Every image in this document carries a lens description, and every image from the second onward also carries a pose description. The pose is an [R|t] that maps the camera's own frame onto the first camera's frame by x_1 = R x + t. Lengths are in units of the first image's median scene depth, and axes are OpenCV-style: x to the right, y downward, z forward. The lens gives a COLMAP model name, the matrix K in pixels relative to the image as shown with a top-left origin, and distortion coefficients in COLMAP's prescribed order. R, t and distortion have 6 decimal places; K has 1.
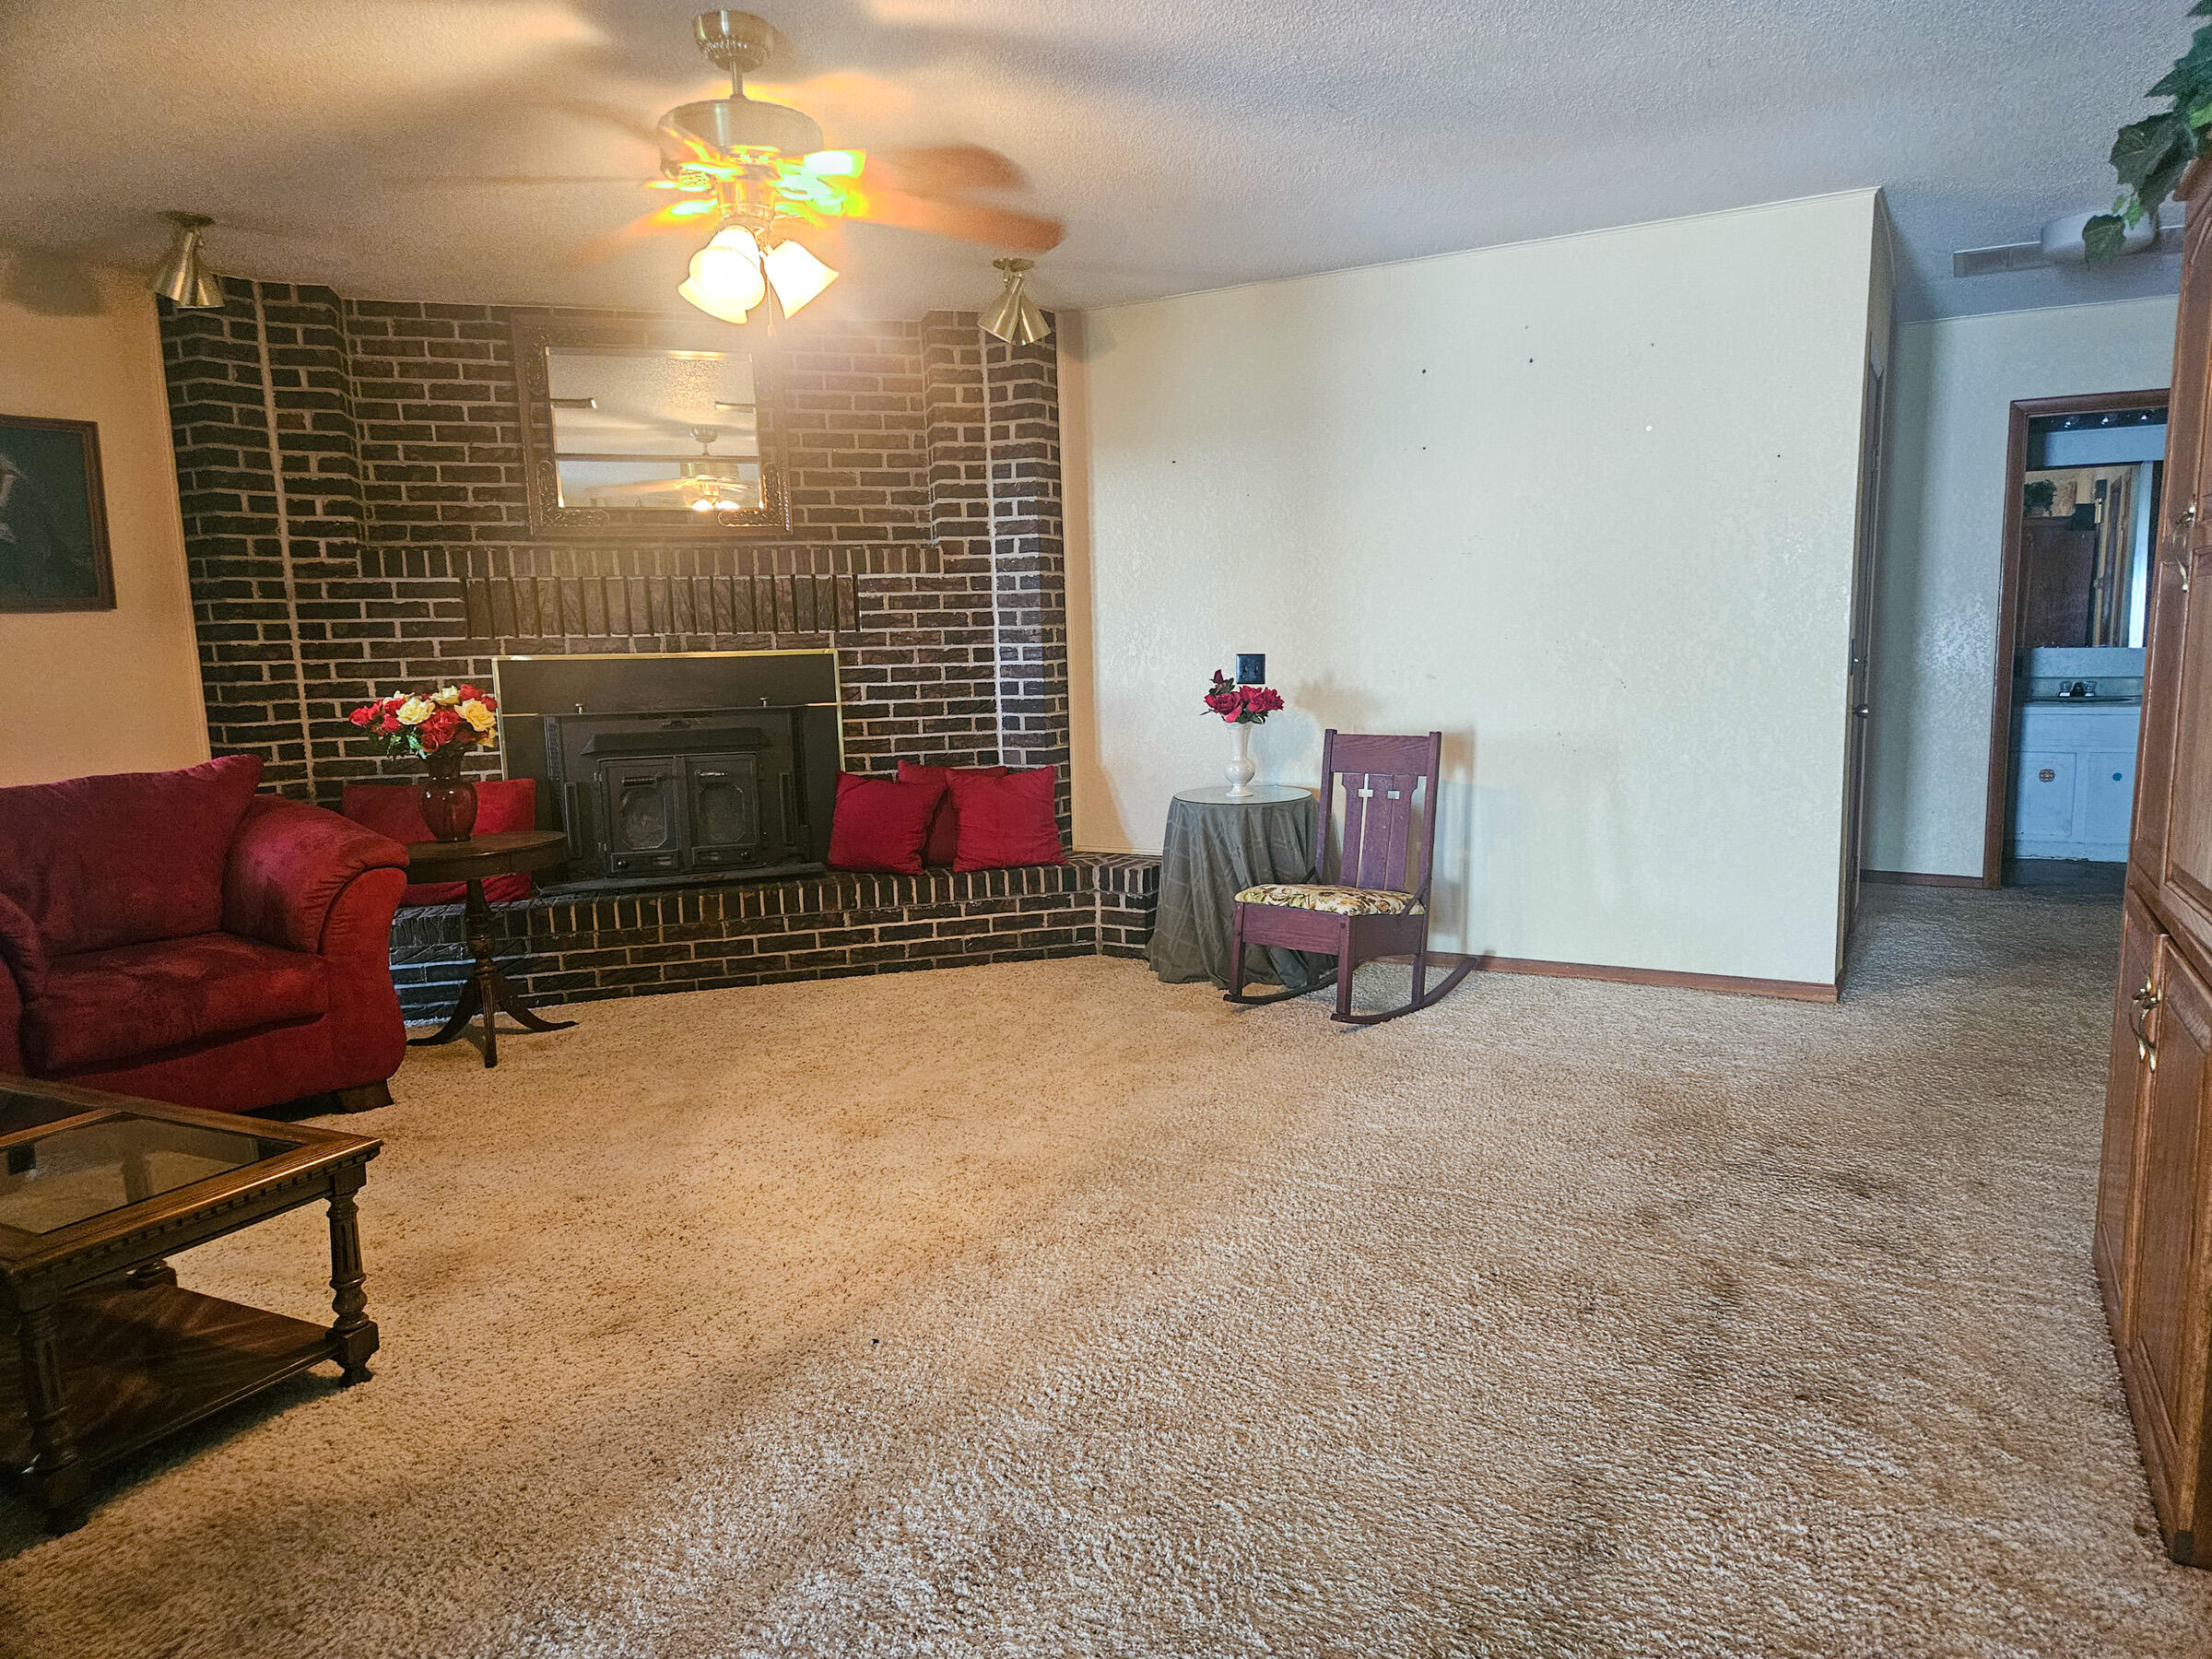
lens RADIAL K [[1472.7, 0, 1130.5], [0, 1472.7, 837.3], [0, 0, 1]] dist [0.078722, -0.056741]
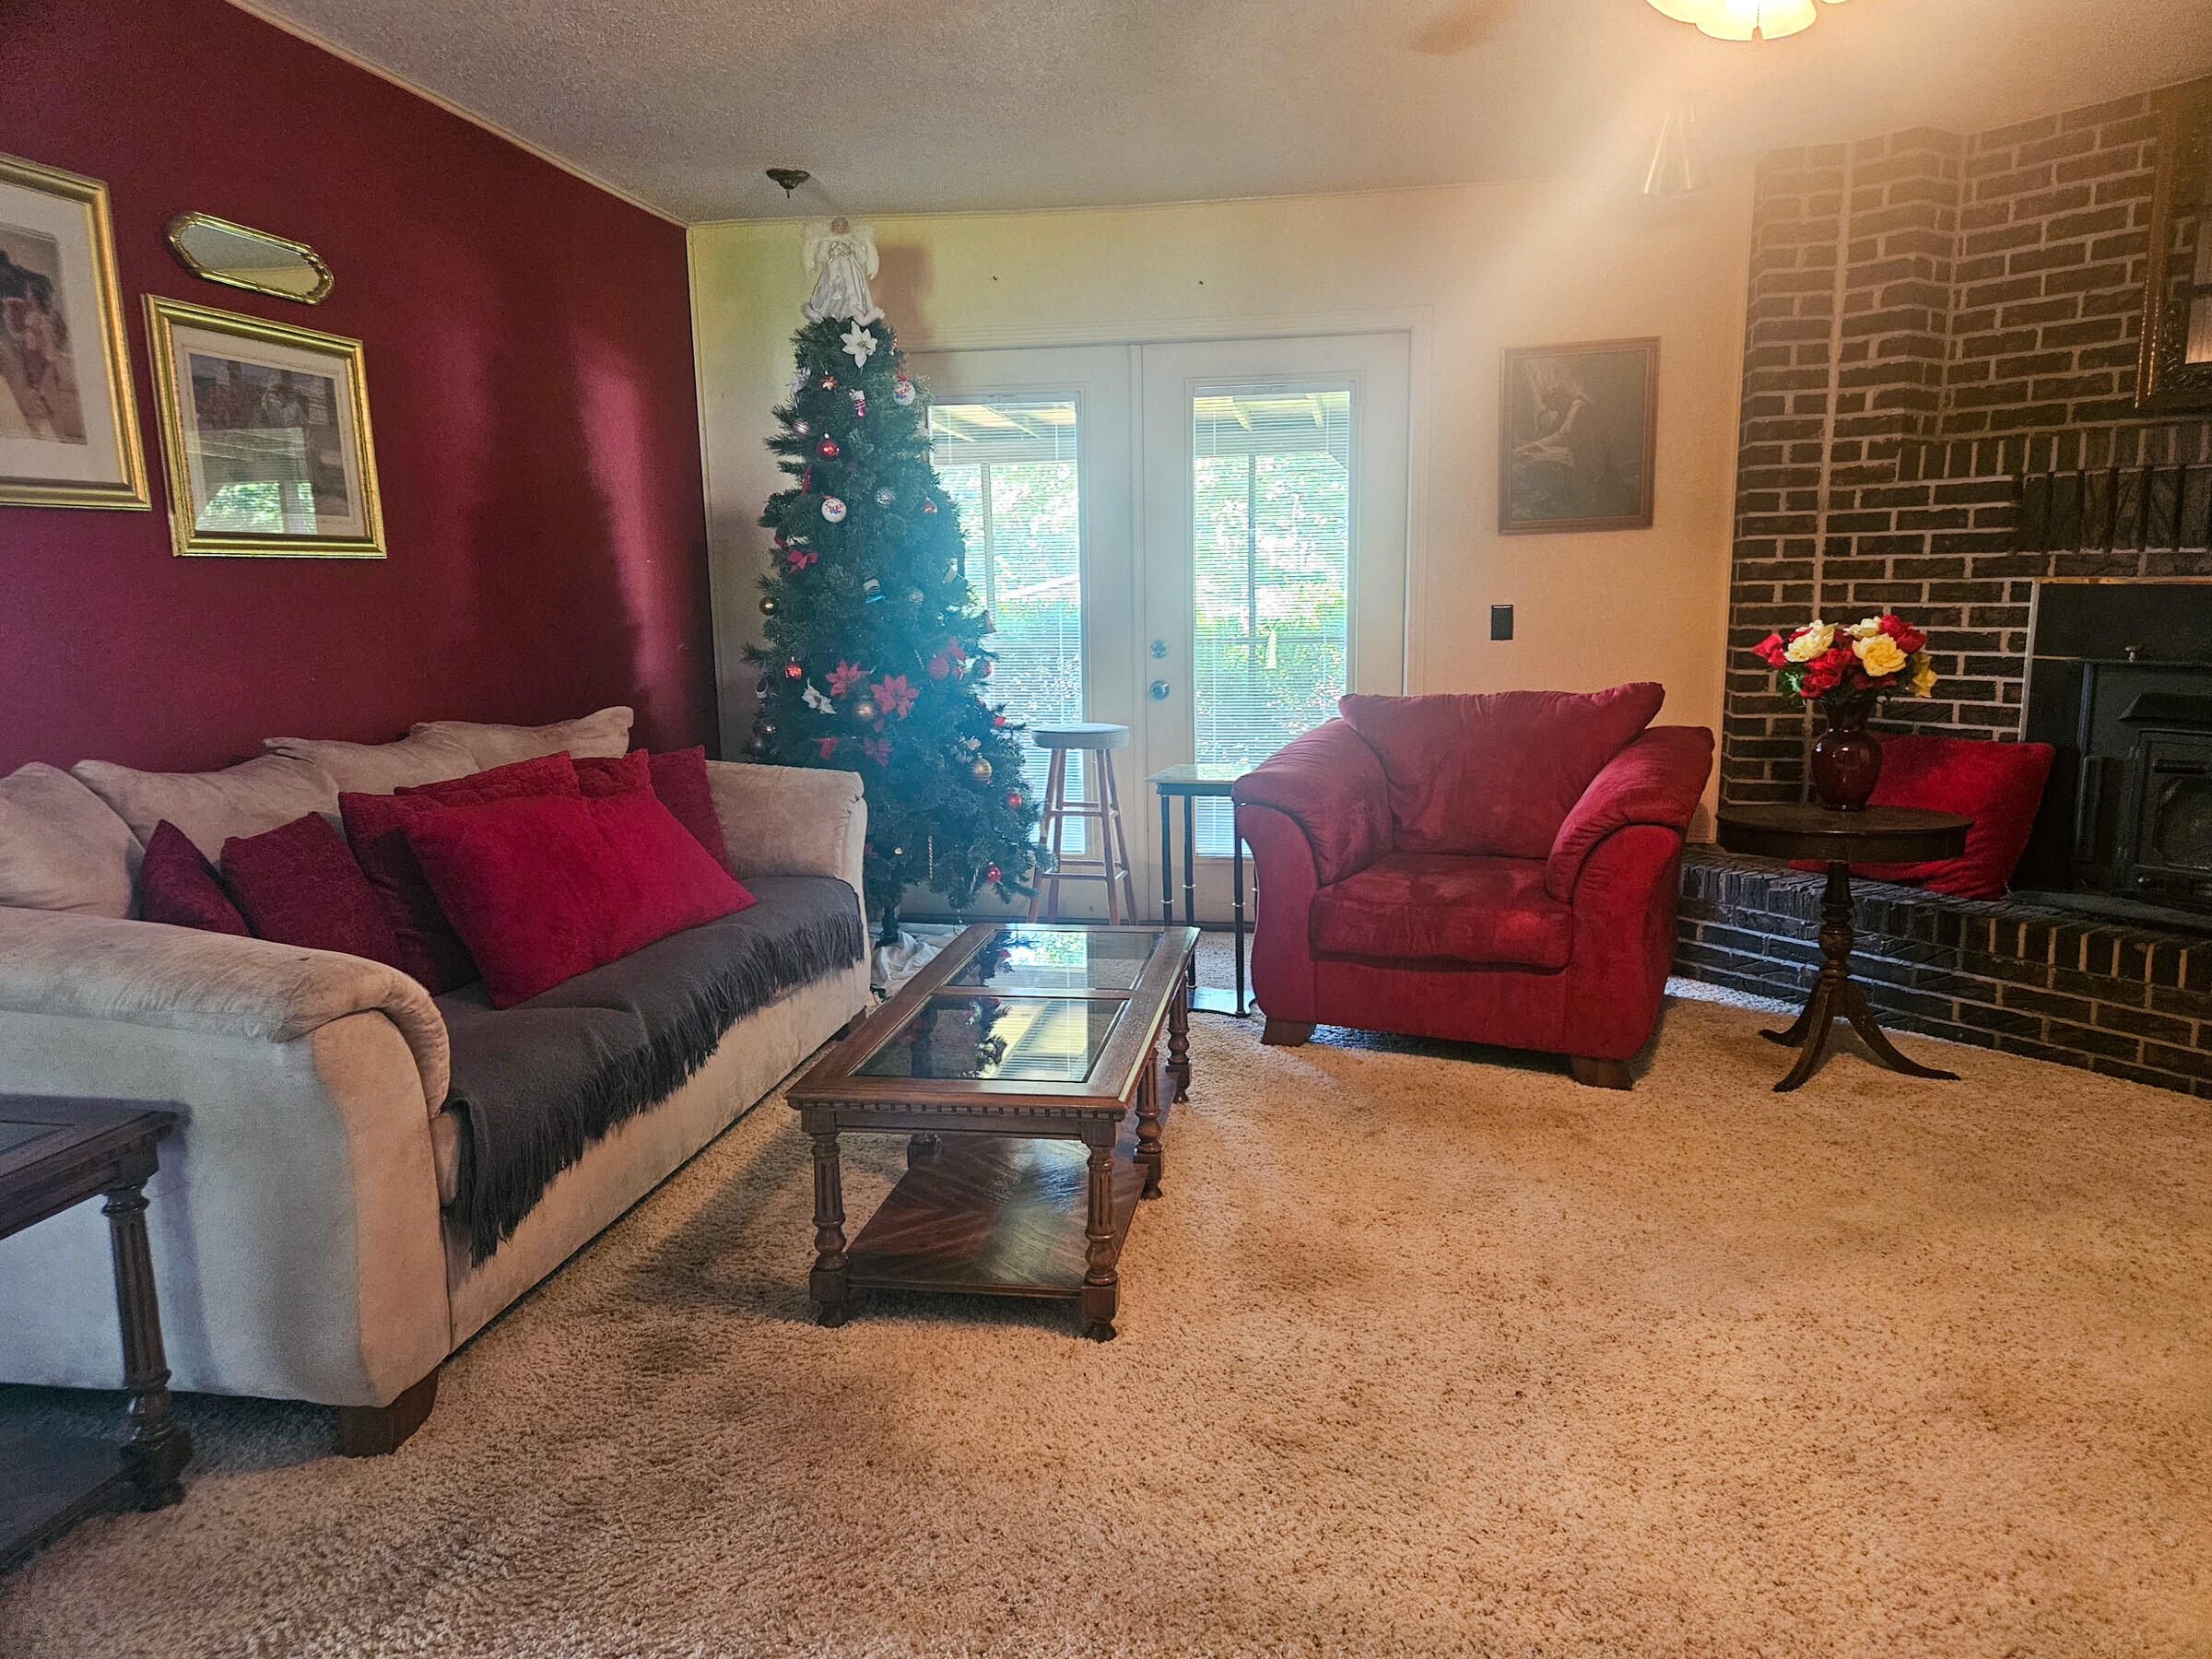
lens RADIAL K [[1474.7, 0, 1136.0], [0, 1474.7, 820.3], [0, 0, 1]] dist [0.080414, -0.065527]
pose [[0.320658, 0.173145, -0.931235, 0.156875], [-0.127737, 0.982074, 0.138613, -0.048113], [0.938542, 0.074506, 0.337027, 0.323783]]
